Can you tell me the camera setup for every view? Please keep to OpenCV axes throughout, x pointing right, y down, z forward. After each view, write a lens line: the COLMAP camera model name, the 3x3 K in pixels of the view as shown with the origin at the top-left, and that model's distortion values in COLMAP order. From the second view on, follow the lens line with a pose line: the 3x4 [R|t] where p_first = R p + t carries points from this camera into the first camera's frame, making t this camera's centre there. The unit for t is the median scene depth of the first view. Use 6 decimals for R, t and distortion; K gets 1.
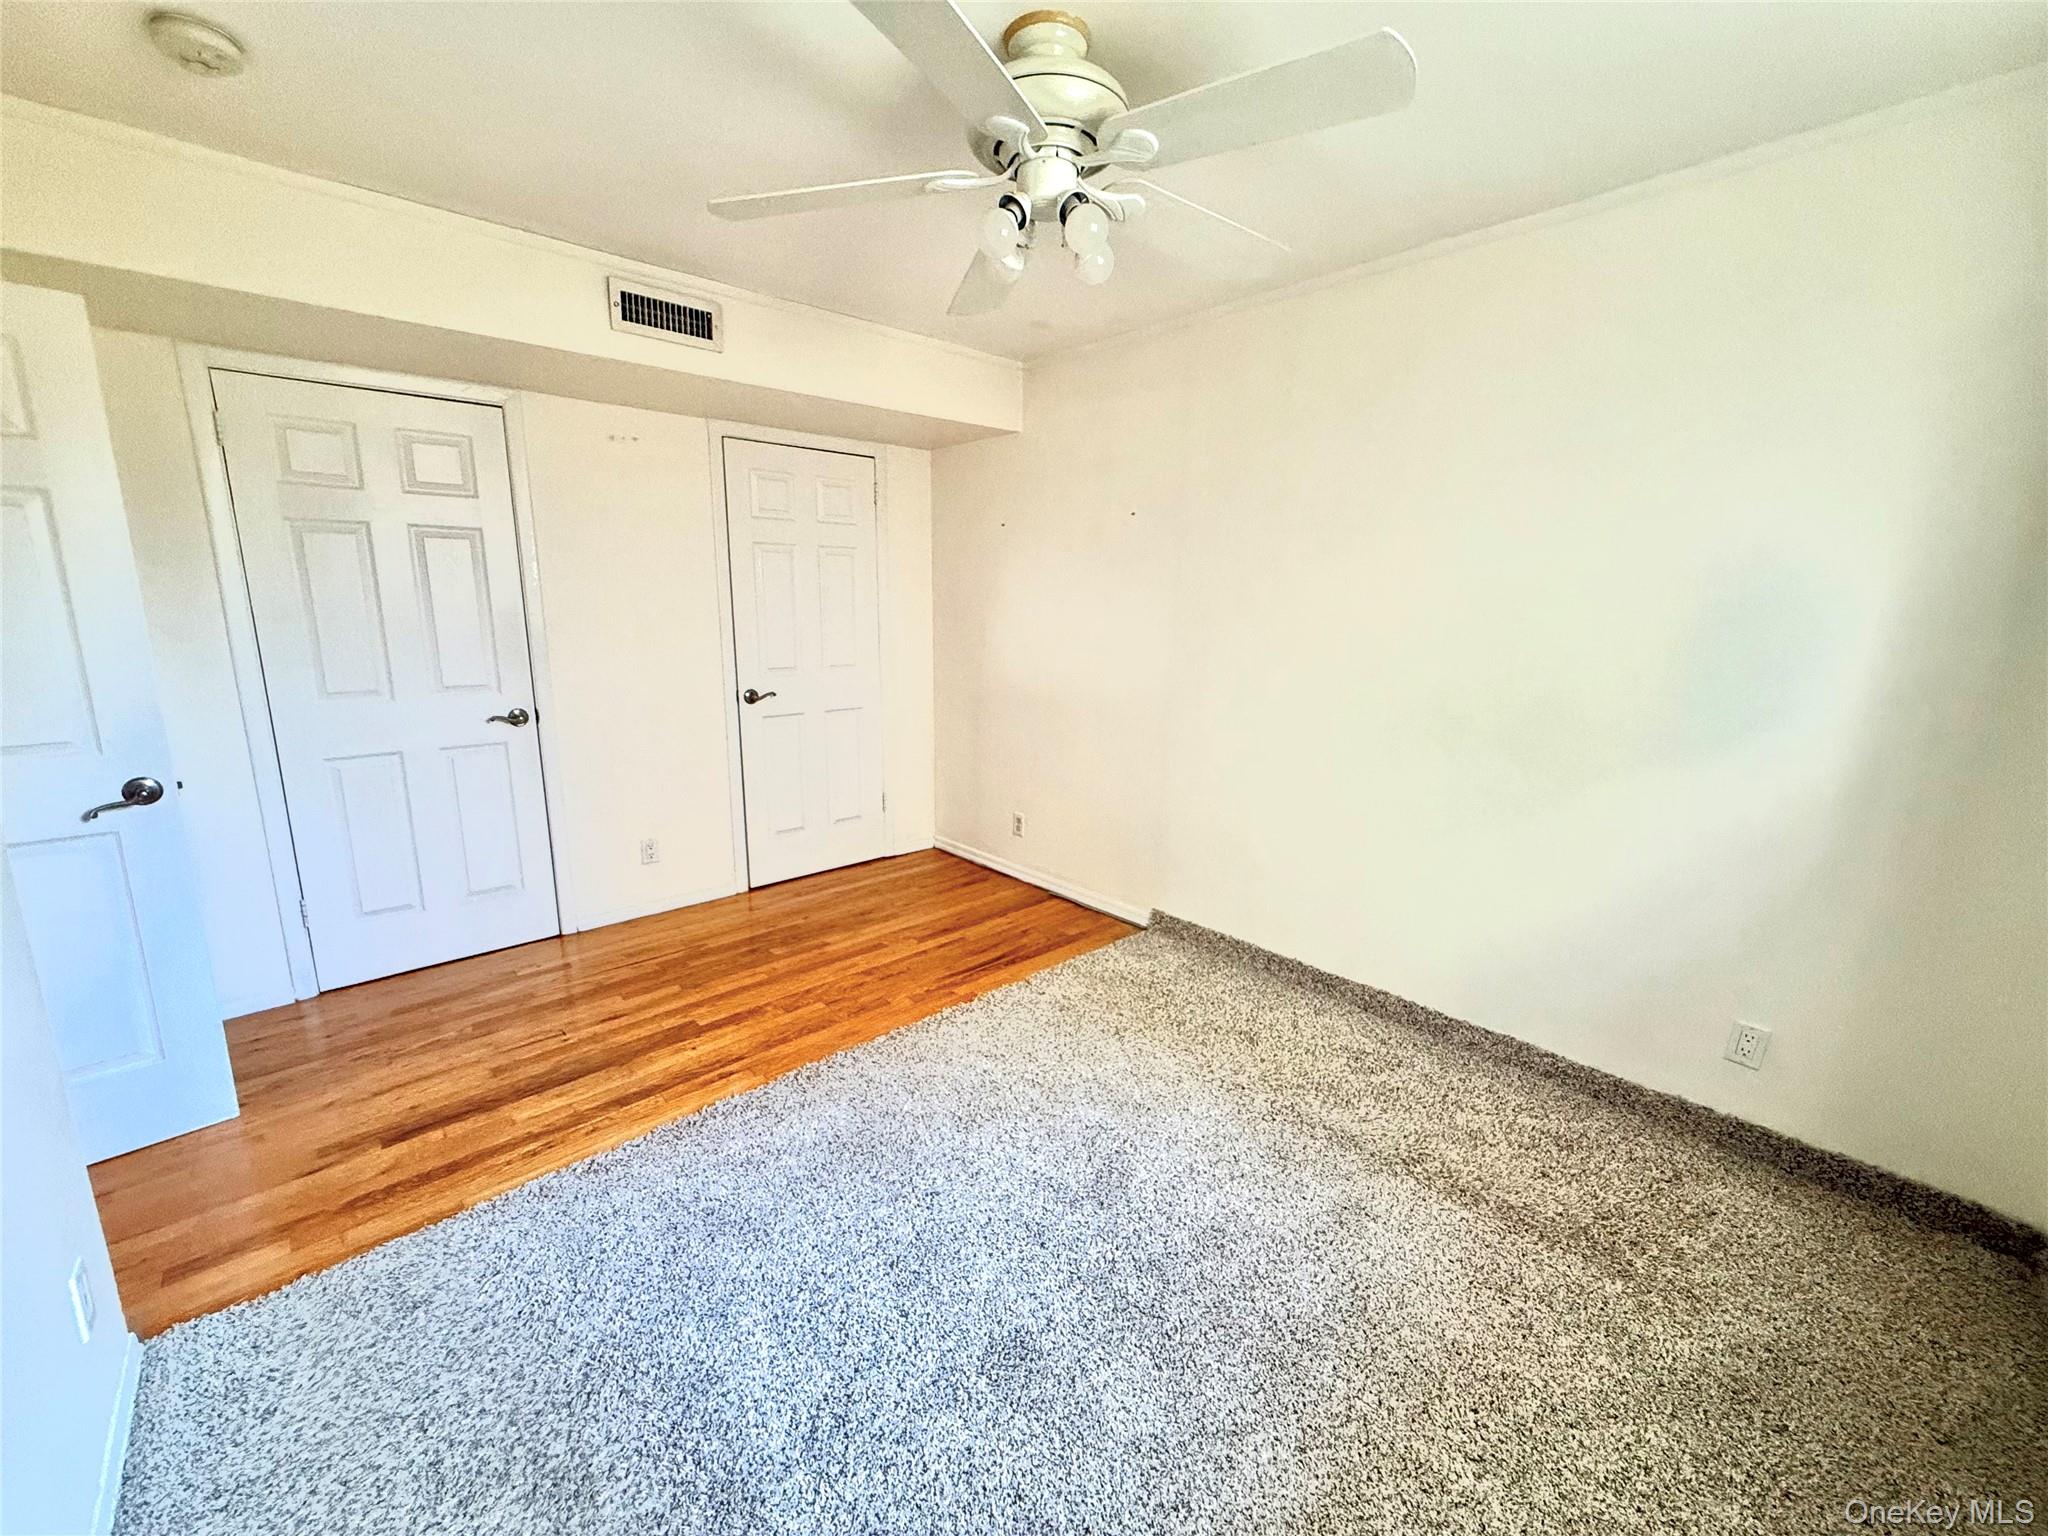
lens RADIAL K [[814.8, 0, 1019.3], [0, 814.8, 767.6], [0, 0, 1]] dist [0.001147, -0.000165]
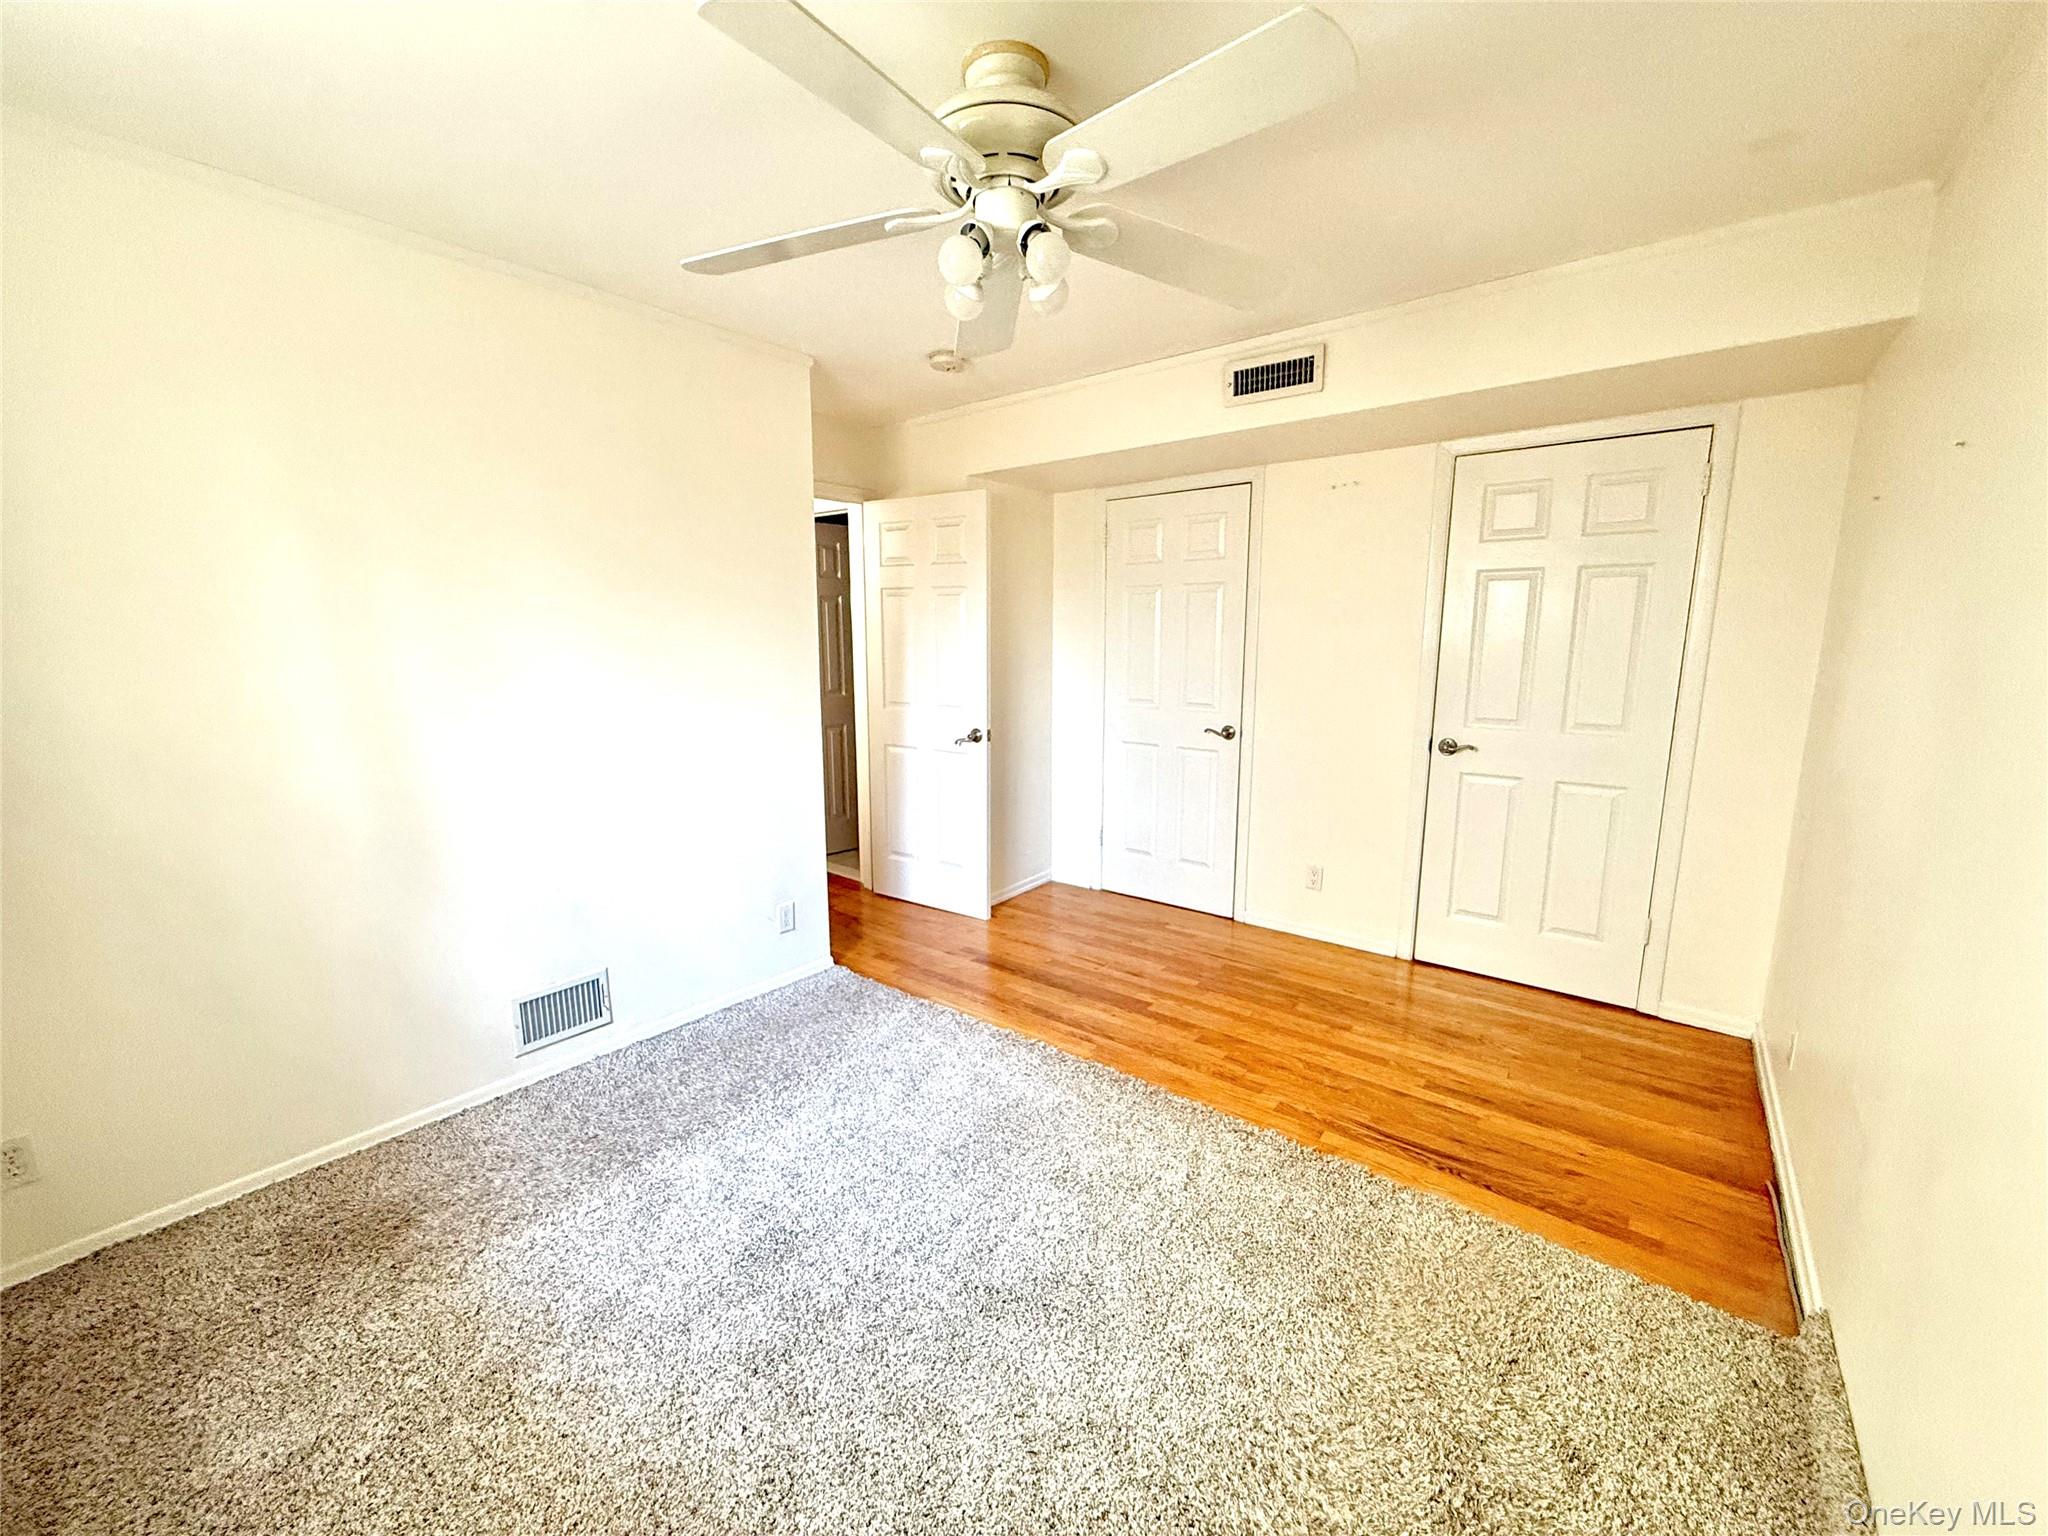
lens RADIAL K [[814.8, 0, 1019.3], [0, 814.8, 767.6], [0, 0, 1]] dist [0.001147, -0.000165]
pose [[0.159345, 0.153994, -0.975139, 0.522938], [-0.197944, 0.972684, 0.121261, -0.093059], [0.967175, 0.173701, 0.185474, 0.457705]]
